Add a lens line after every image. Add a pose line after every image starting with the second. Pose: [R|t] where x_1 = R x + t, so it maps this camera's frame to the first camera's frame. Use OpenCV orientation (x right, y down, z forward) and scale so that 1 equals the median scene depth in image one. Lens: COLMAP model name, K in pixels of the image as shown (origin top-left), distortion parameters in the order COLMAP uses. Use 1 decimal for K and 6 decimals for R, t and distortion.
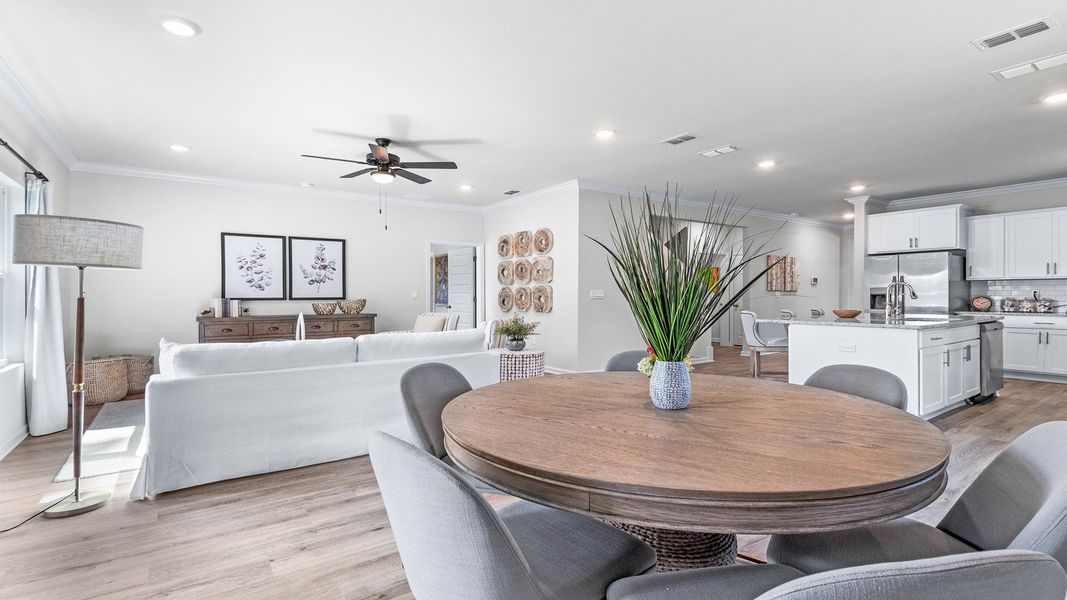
lens RADIAL K [[499.2, 0, 533.5], [0, 499.2, 300.0], [0, 0, 1]] dist [-0.000950, 0.000663]
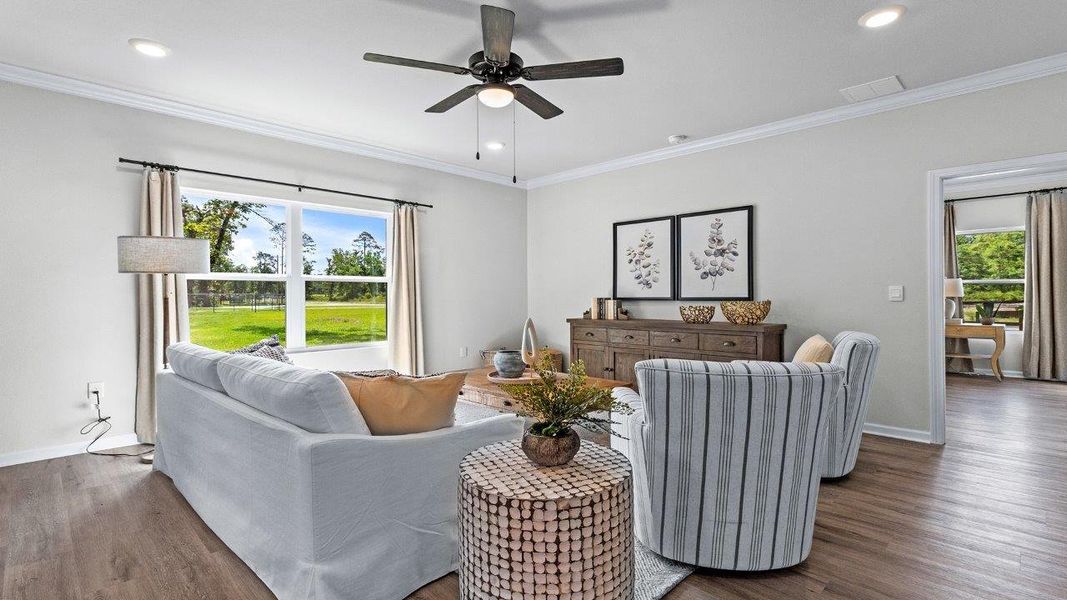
lens RADIAL K [[499.2, 0, 533.5], [0, 499.2, 300.0], [0, 0, 1]] dist [-0.000950, 0.000663]
pose [[0.176639, 0.011067, -0.984213, 0.276778], [-0.007522, 0.999923, 0.009894, -0.009041], [0.984247, 0.005655, 0.176709, 0.893673]]
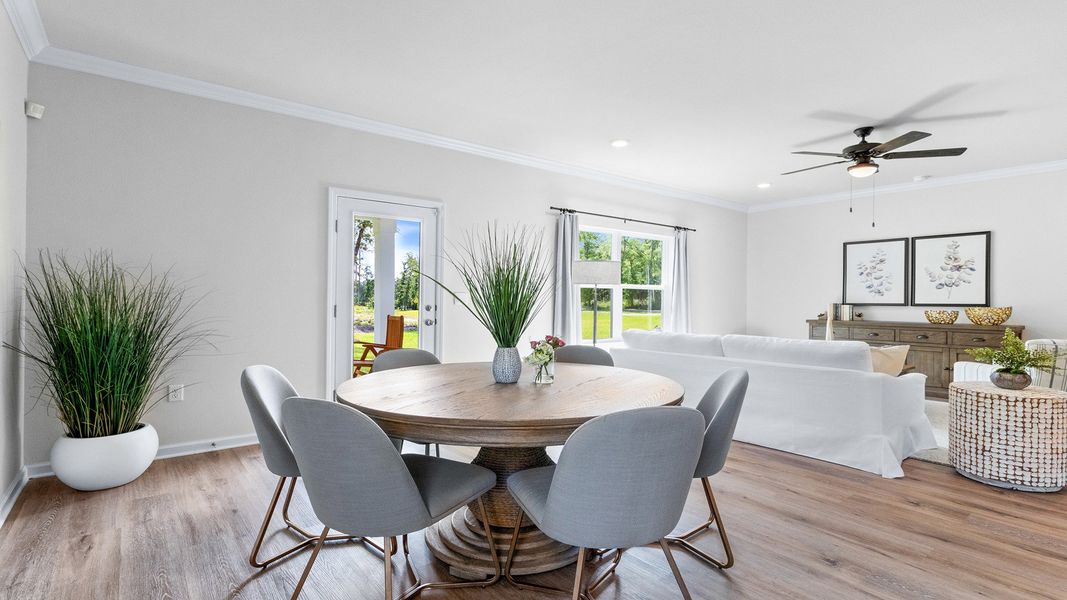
lens RADIAL K [[509.0, 0, 532.6], [0, 509.0, 301.9], [0, 0, 1]] dist [0.000591, 0.000397]
pose [[0.055996, 0.008444, -0.998395, 0.558210], [-0.017059, 0.999826, 0.007499, -0.003870], [0.998285, 0.016611, 0.056130, 0.337498]]
